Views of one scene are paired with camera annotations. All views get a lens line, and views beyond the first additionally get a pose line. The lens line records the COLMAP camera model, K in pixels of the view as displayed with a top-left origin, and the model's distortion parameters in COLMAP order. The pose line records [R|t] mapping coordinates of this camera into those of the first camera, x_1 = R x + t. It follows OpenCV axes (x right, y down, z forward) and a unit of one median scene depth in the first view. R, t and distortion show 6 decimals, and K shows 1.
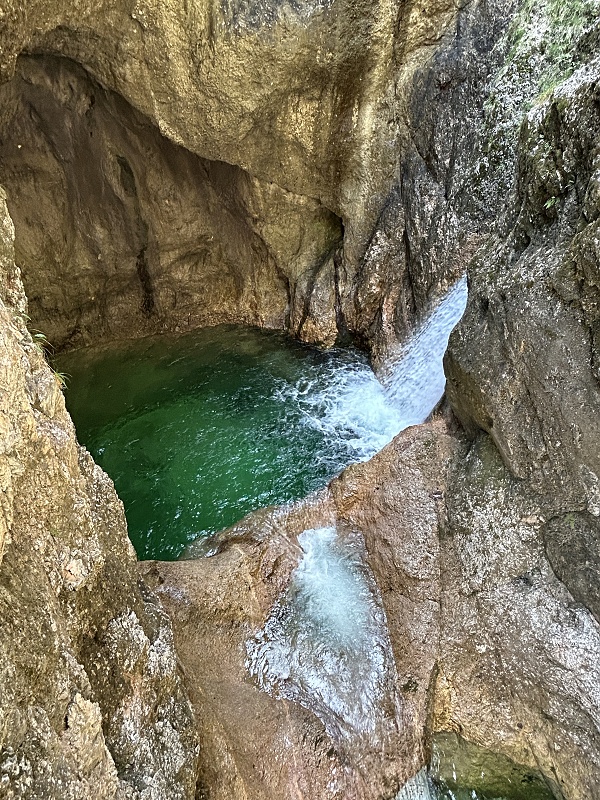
lens RADIAL K [[435.7, 0, 299.8], [0, 435.7, 389.8], [0, 0, 1]] dist [-0.002515, 0.000366]
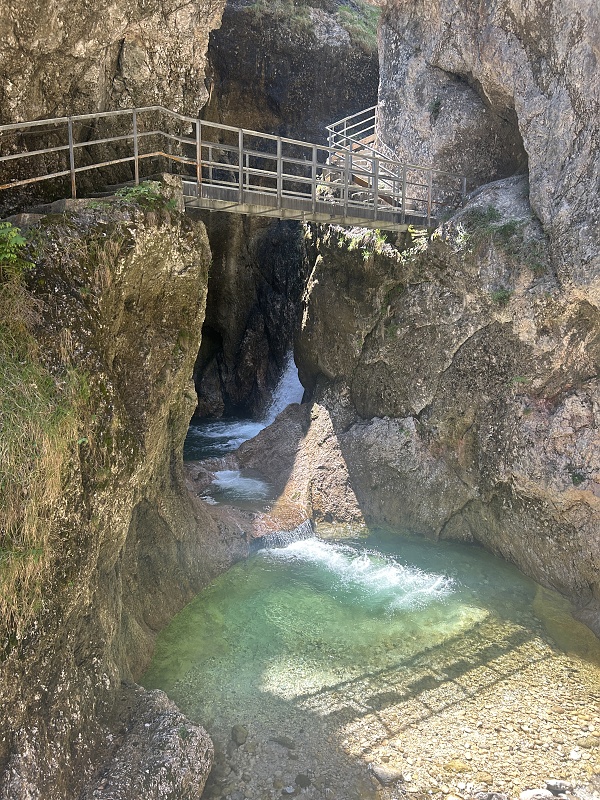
lens RADIAL K [[603.7, 0, 300.0], [0, 603.7, 400.0], [0, 0, 1]] dist [0.057057, -0.052185]
pose [[0.967765, -0.030909, 0.249950, -0.227949], [0.152195, 0.862507, -0.482616, 1.202404], [-0.200667, 0.505101, 0.839408, -0.857033]]
